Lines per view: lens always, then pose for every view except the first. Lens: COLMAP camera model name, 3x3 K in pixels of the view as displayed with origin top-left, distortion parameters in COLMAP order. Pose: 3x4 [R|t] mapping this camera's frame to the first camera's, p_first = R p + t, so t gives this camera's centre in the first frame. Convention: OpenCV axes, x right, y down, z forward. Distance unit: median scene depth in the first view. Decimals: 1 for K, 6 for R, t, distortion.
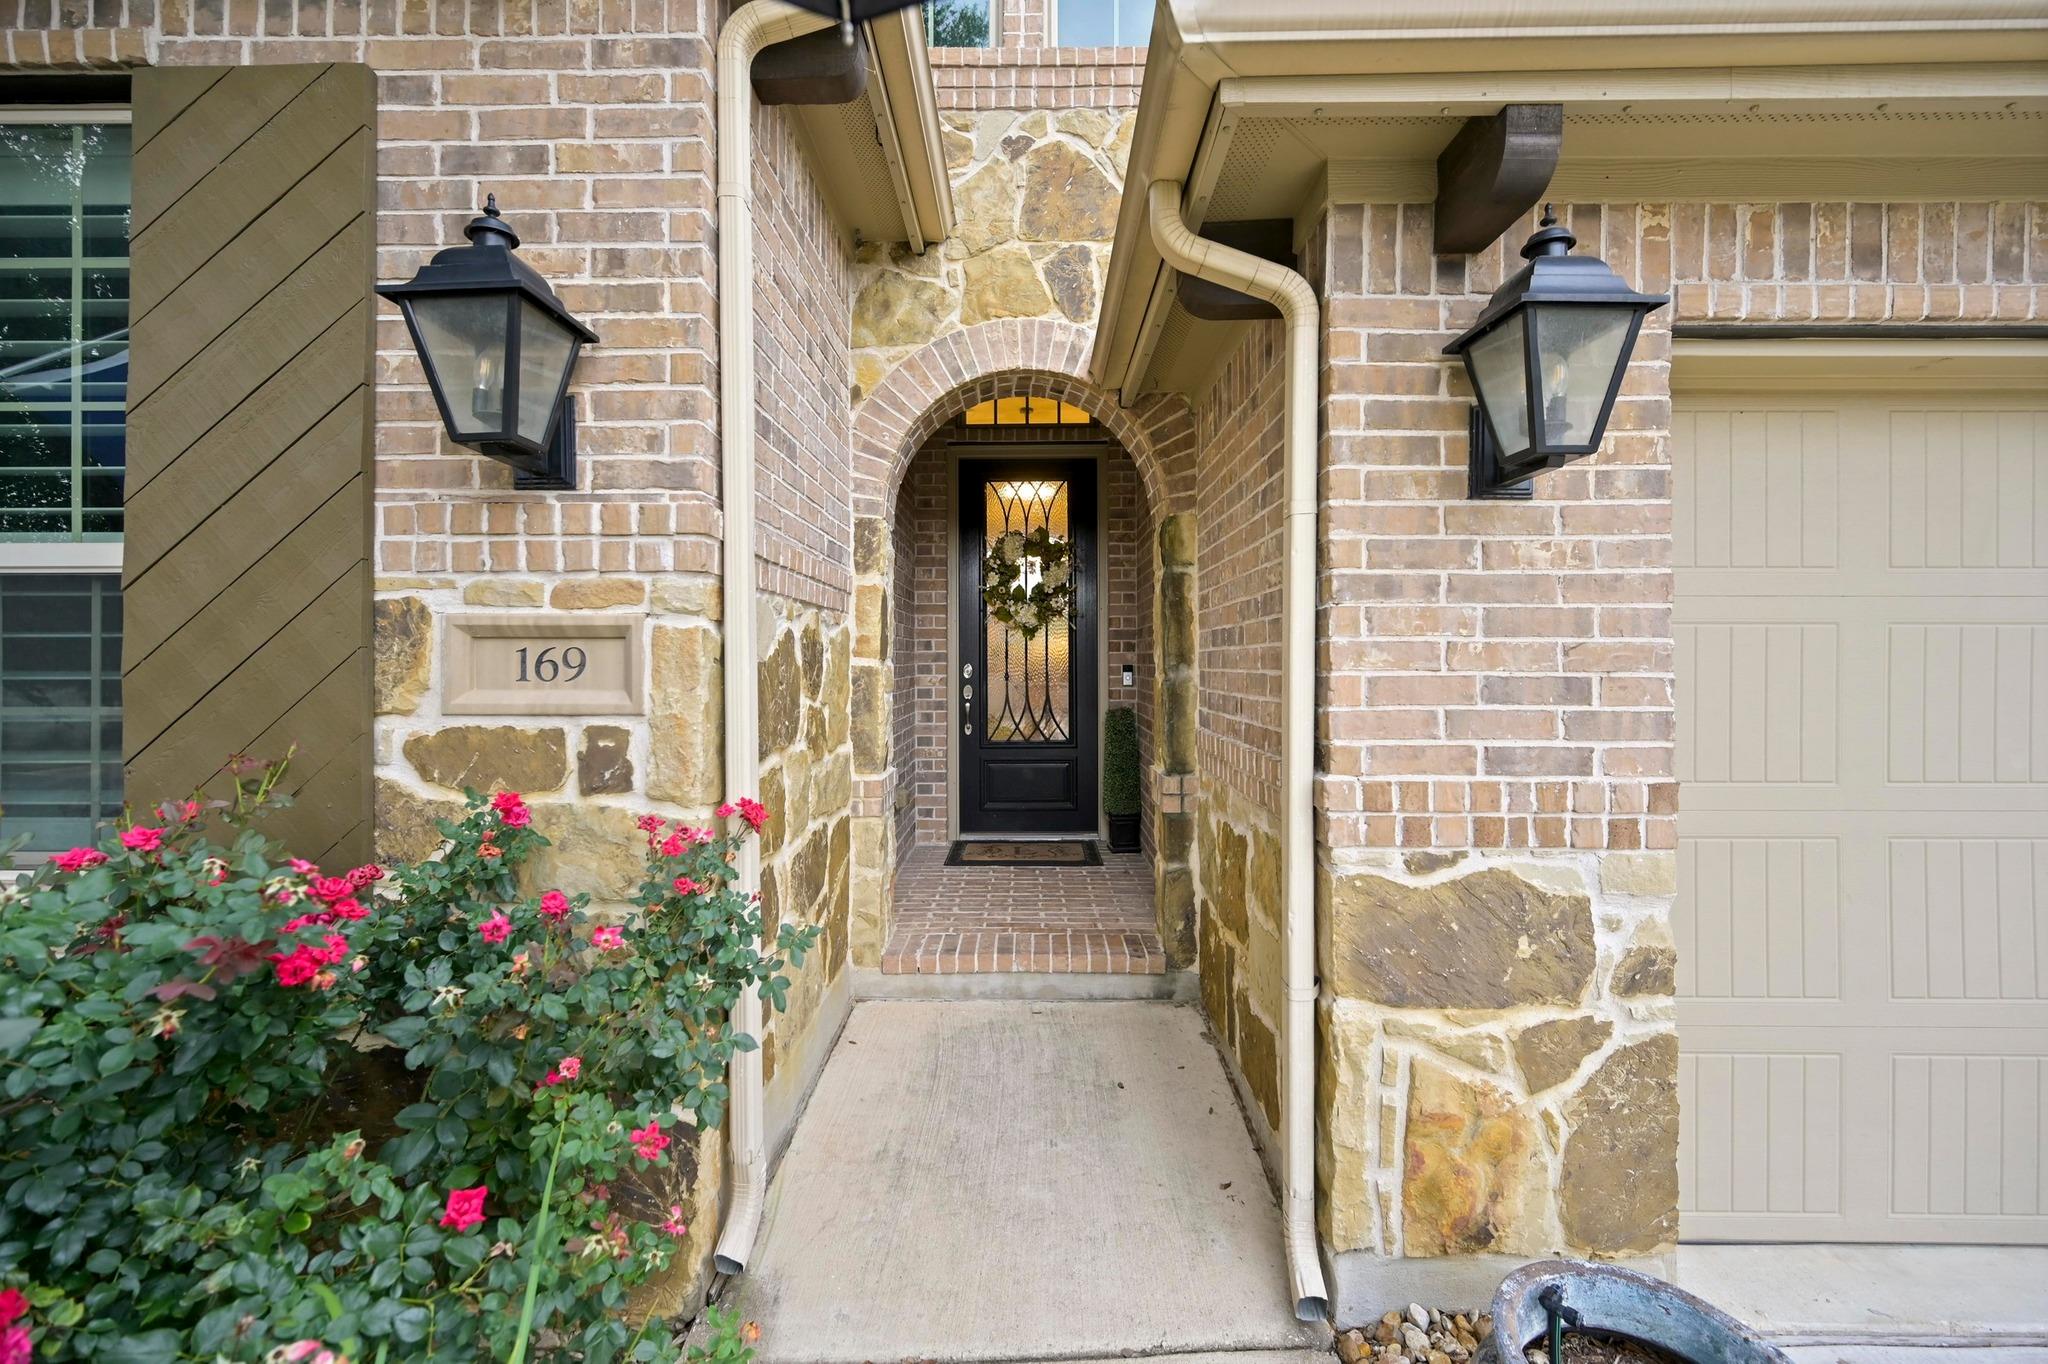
lens RADIAL K [[826.4, 0, 1024.0], [0, 826.4, 665.9], [0, 0, 1]] dist [-0.002096, 0.000005]
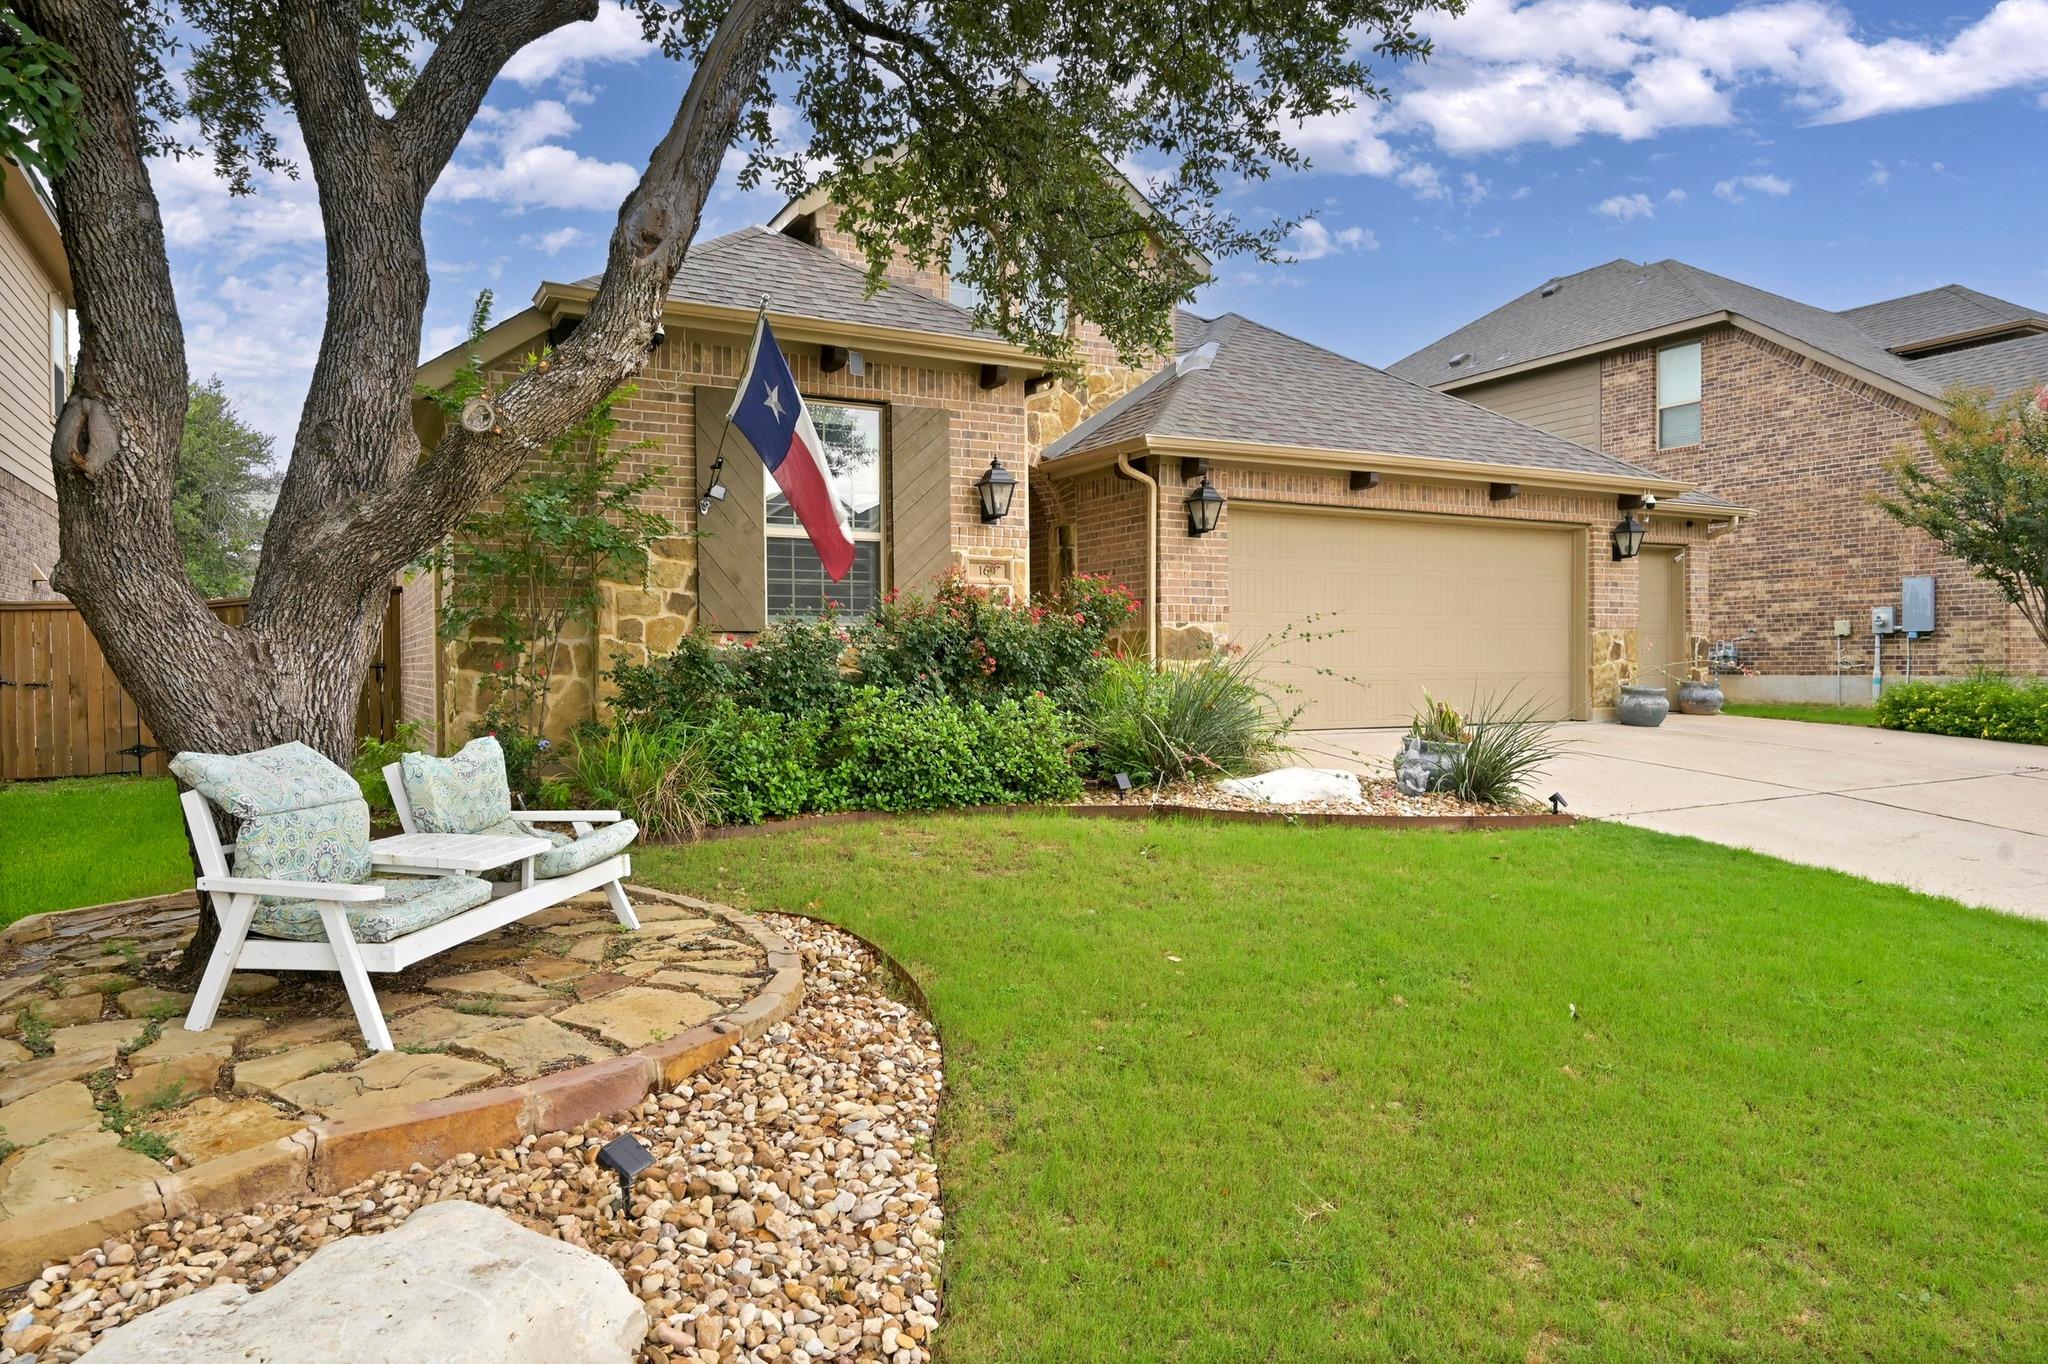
lens RADIAL K [[1290.7, 0, 1023.8], [0, 1290.7, 682.1], [0, 0, 1]] dist [0.001242, 0.000016]
pose [[0.876810, -0.011237, 0.480707, -3.299733], [0.007740, 0.999927, 0.009256, 0.457716], [-0.480776, -0.004396, 0.876833, -4.276775]]
